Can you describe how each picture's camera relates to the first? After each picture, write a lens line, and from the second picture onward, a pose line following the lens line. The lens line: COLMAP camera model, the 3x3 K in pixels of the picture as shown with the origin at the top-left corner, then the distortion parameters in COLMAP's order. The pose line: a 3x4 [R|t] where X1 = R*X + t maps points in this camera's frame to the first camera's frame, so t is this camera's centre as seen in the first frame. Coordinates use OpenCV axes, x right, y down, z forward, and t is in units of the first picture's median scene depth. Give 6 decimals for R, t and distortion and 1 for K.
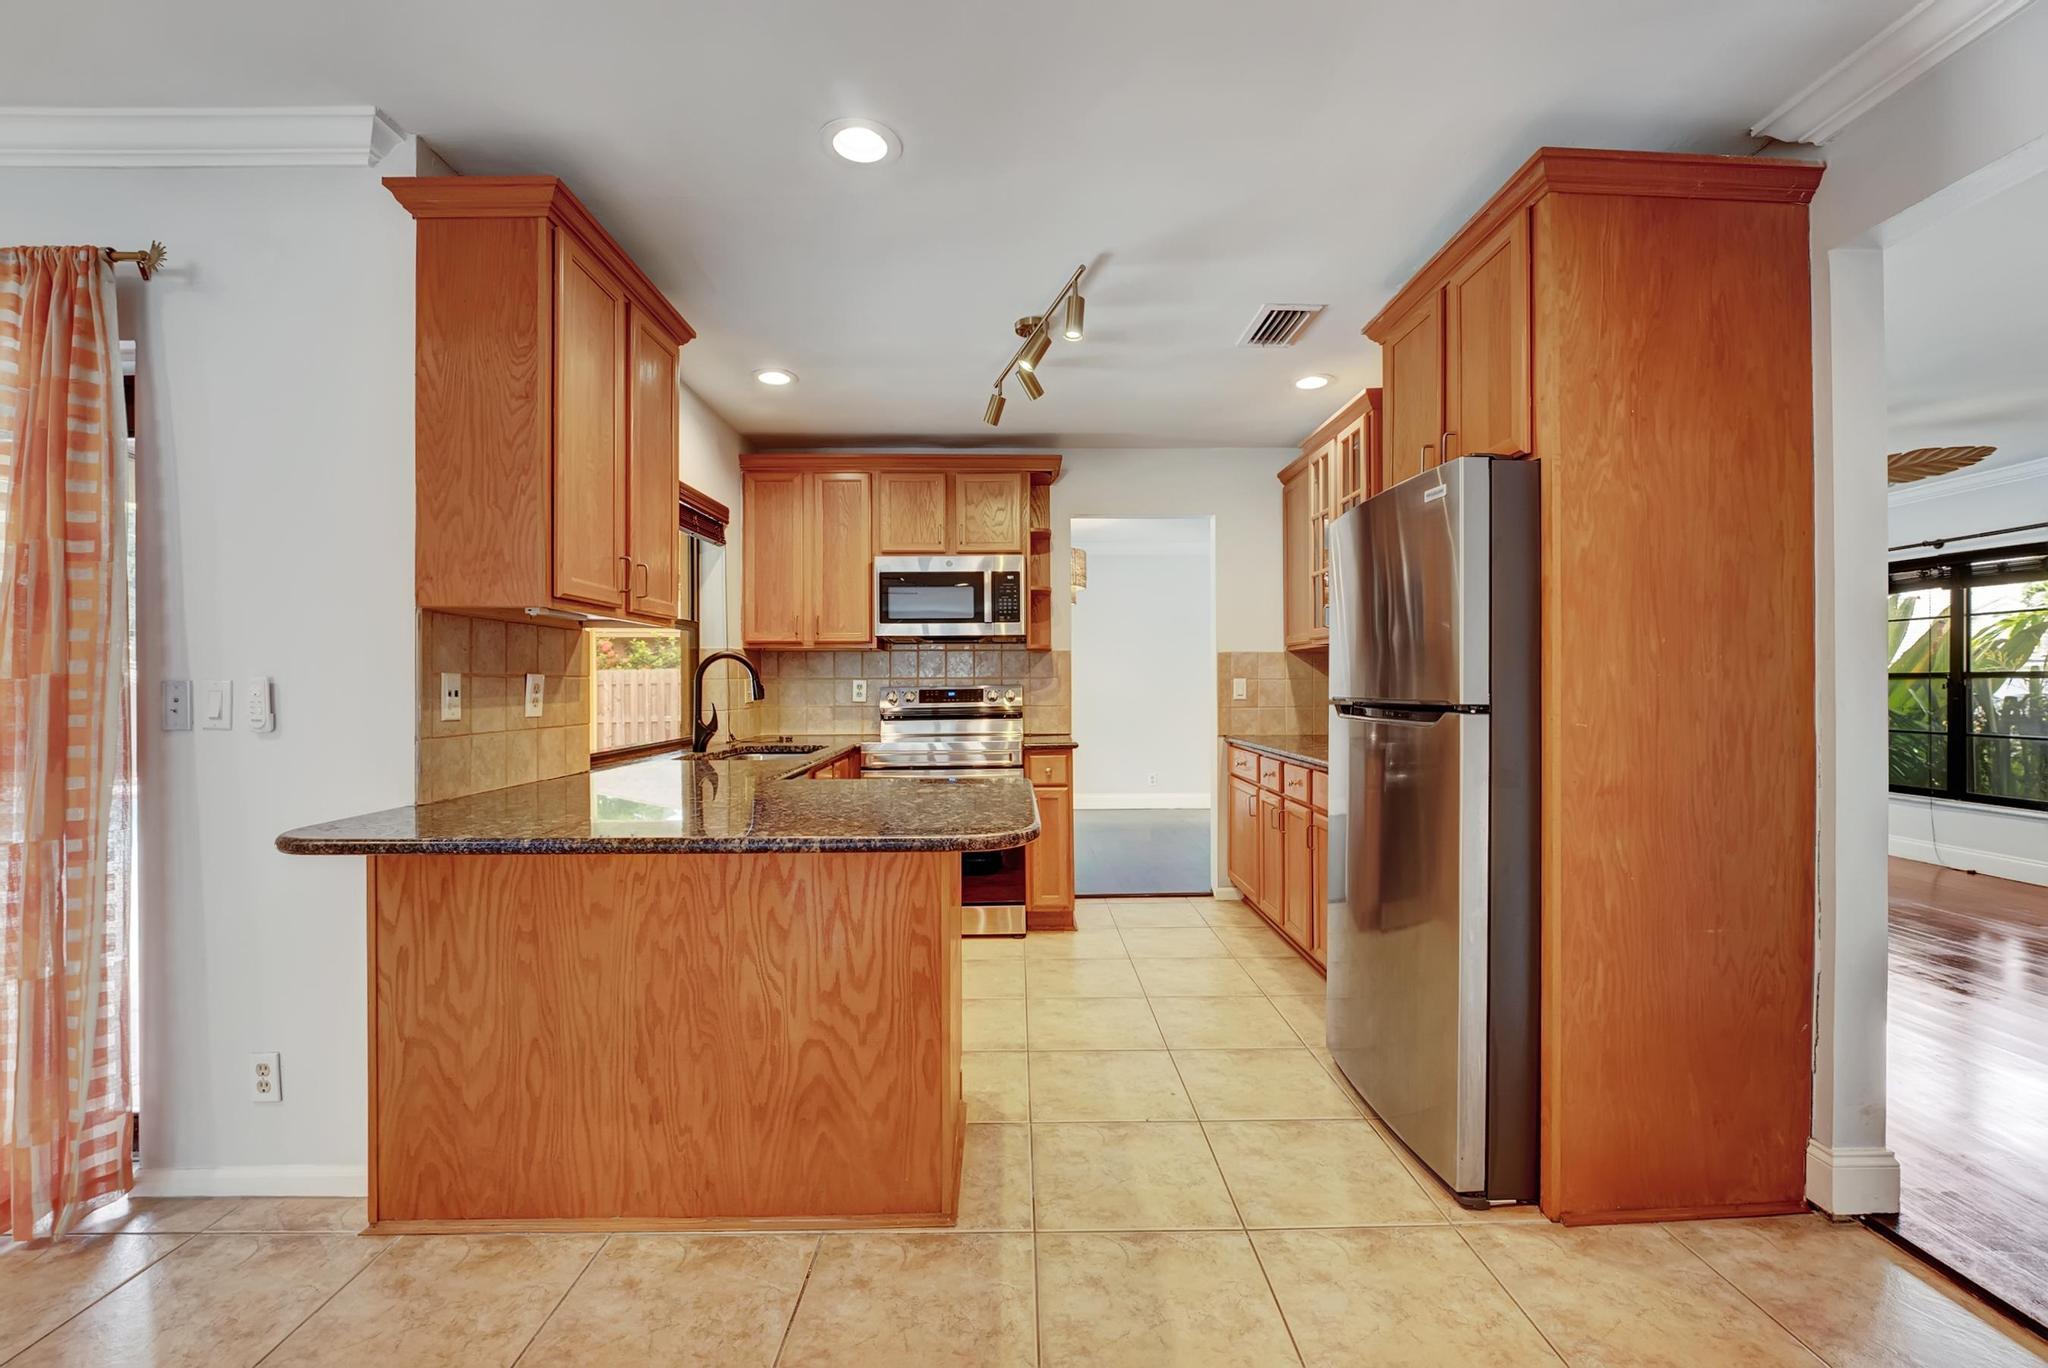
lens RADIAL K [[833.5, 0, 1024.0], [0, 833.5, 684.0], [0, 0, 1]] dist [-0.018752, -0.000284]
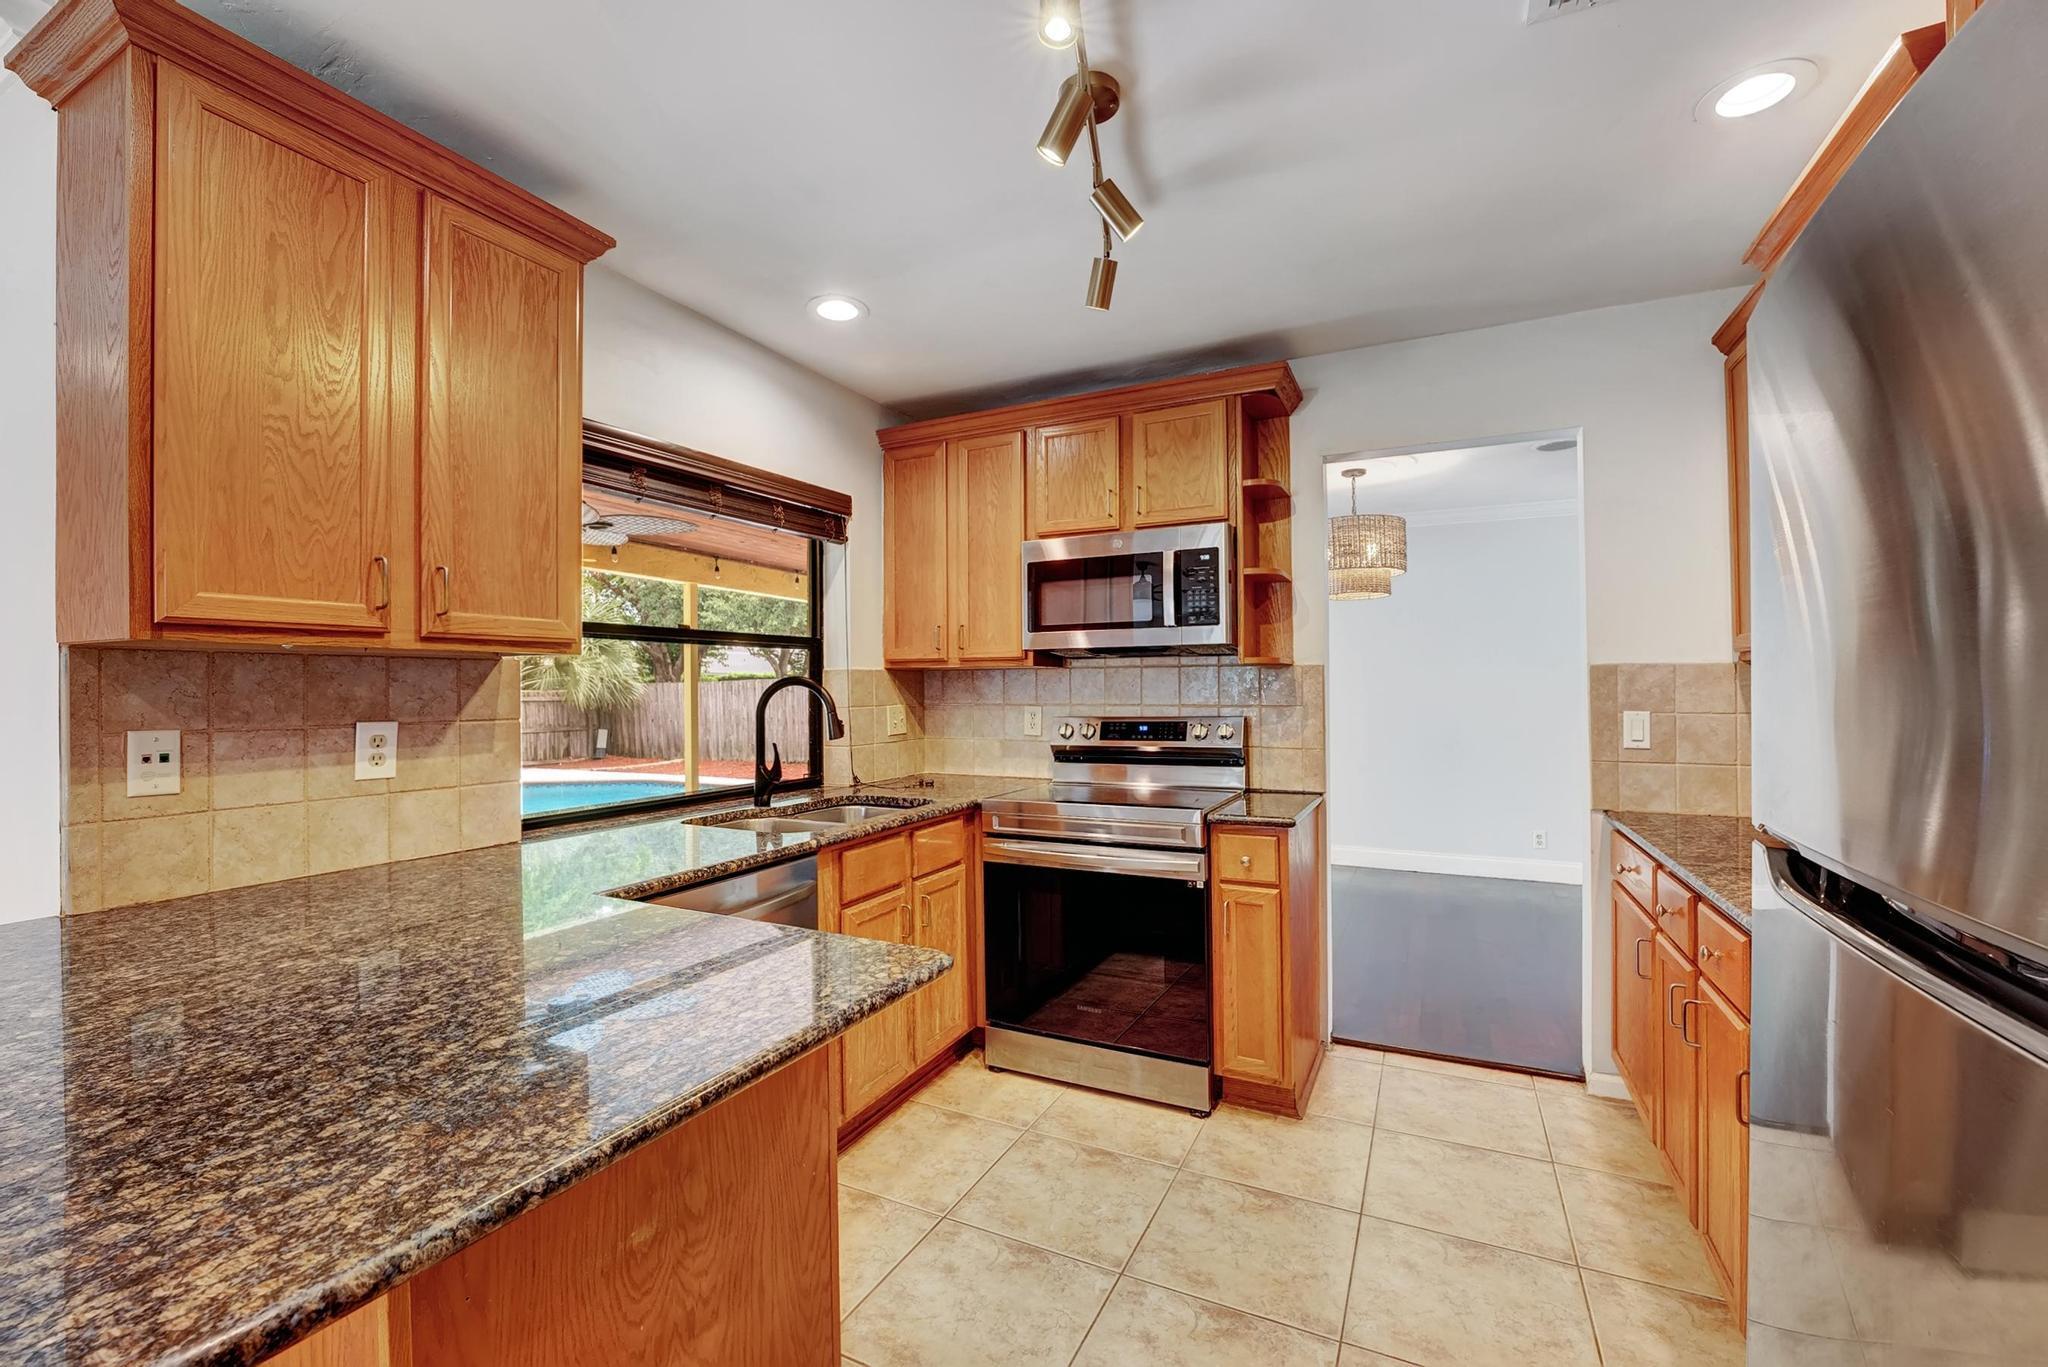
lens RADIAL K [[833.5, 0, 1024.0], [0, 833.5, 683.5], [0, 0, 1]] dist [-0.018752, -0.000284]
pose [[0.891673, -0.002753, -0.452672, 0.154833], [0.000575, 0.999988, -0.004948, -0.024611], [0.452680, 0.004151, 0.891663, 0.343001]]
